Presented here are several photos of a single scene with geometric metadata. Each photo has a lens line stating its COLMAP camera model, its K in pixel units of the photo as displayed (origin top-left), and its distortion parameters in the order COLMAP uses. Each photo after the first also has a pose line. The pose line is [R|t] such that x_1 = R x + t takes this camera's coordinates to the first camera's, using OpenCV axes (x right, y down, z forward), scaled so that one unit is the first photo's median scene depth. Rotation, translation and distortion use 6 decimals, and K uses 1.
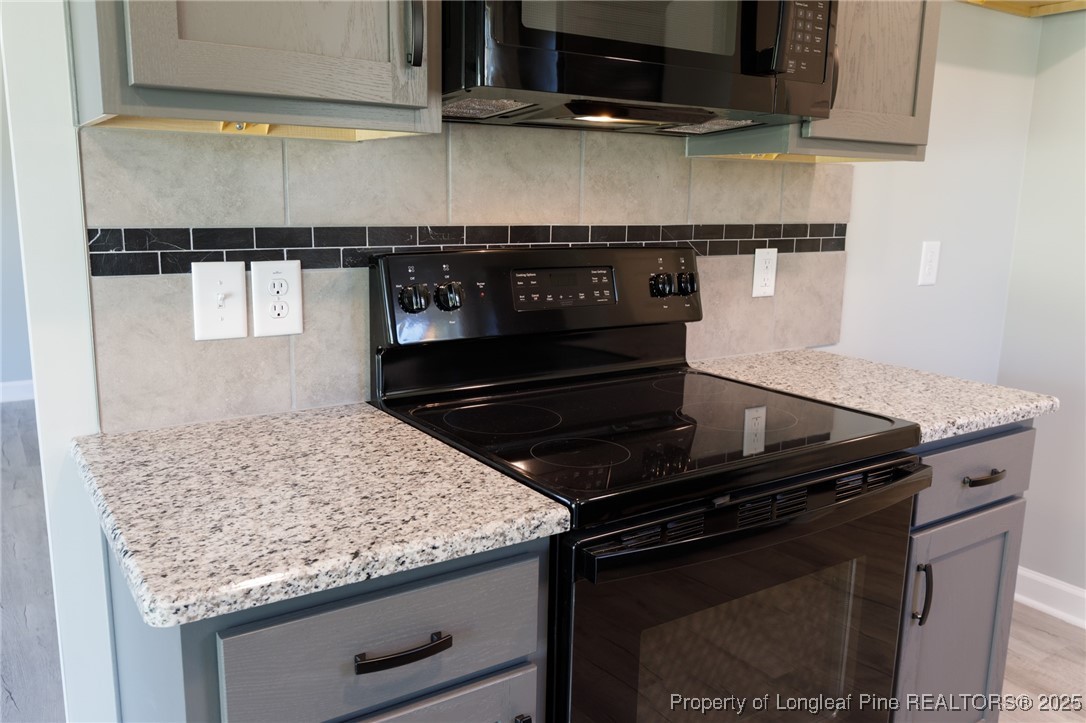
lens RADIAL K [[862.6, 0, 543.0], [0, 862.6, 361.5], [0, 0, 1]] dist [0.005492, -0.001084]
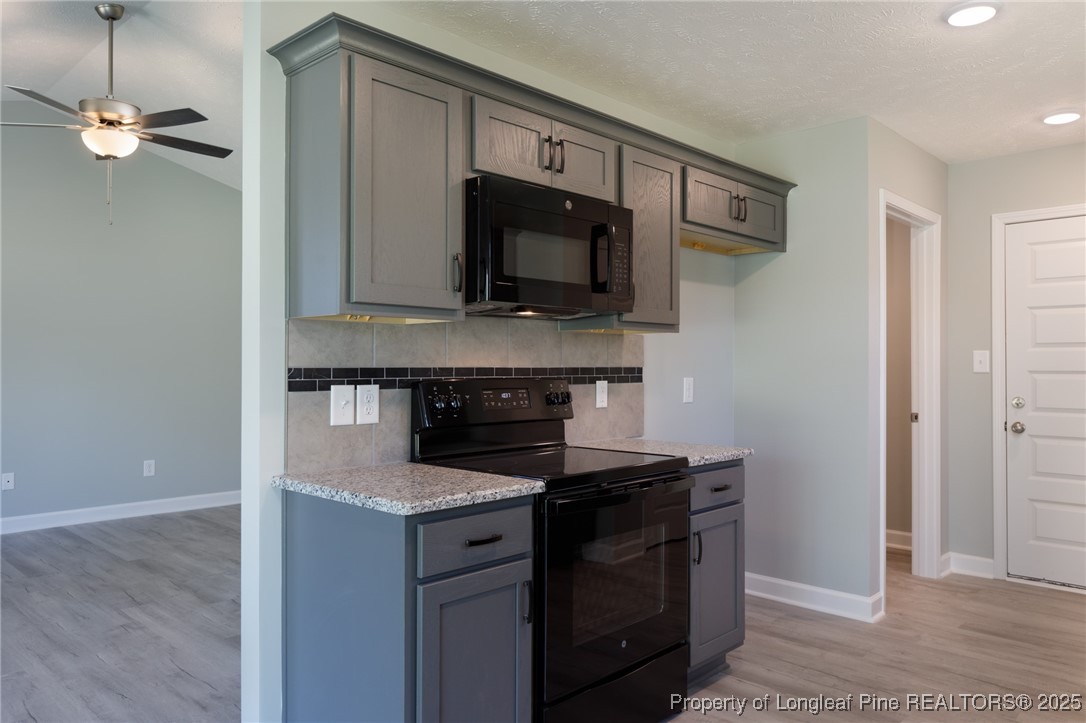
lens RADIAL K [[781.7, 0, 546.7], [0, 781.7, 354.6], [0, 0, 1]] dist [-0.000032, -0.000392]
pose [[0.973882, -0.012841, 0.226693, -0.287843], [0.058553, 0.978835, -0.196098, 0.166953], [-0.219377, 0.204250, 0.954021, -0.700188]]
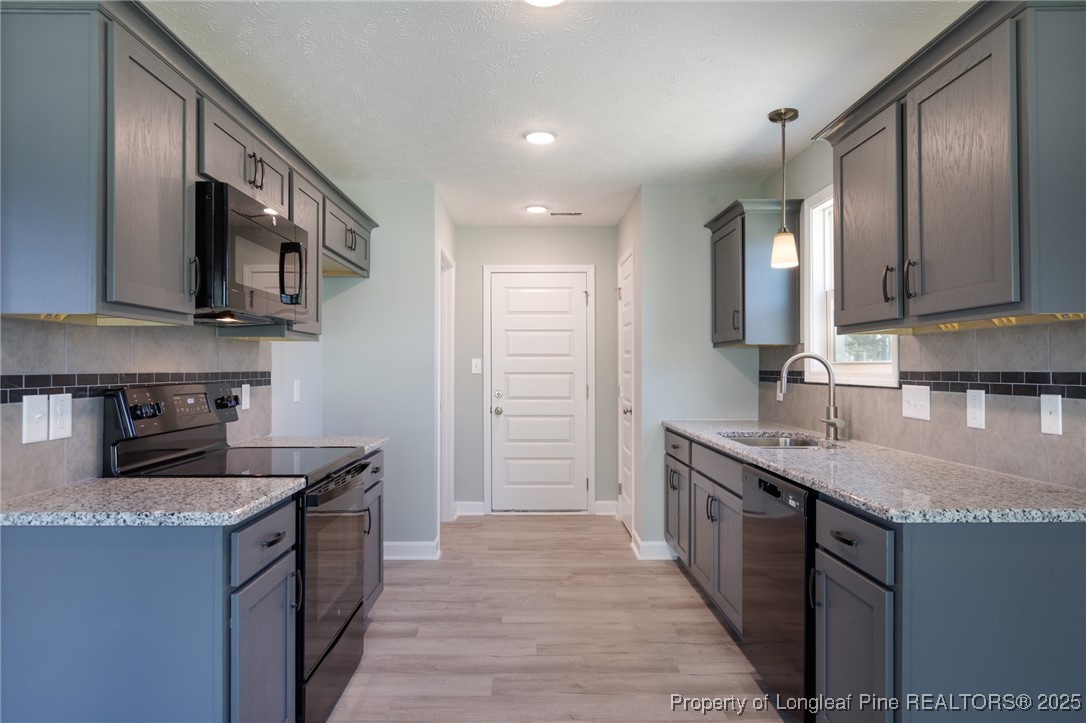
lens RADIAL K [[649.0, 0, 543.0], [0, 649.0, 361.5], [0, 0, 1]] dist [-0.004238, -0.001010]
pose [[0.533213, -0.008879, 0.845934, -0.796377], [0.171303, 0.980364, -0.097687, 0.096046], [-0.828456, 0.196999, 0.524264, -0.410936]]
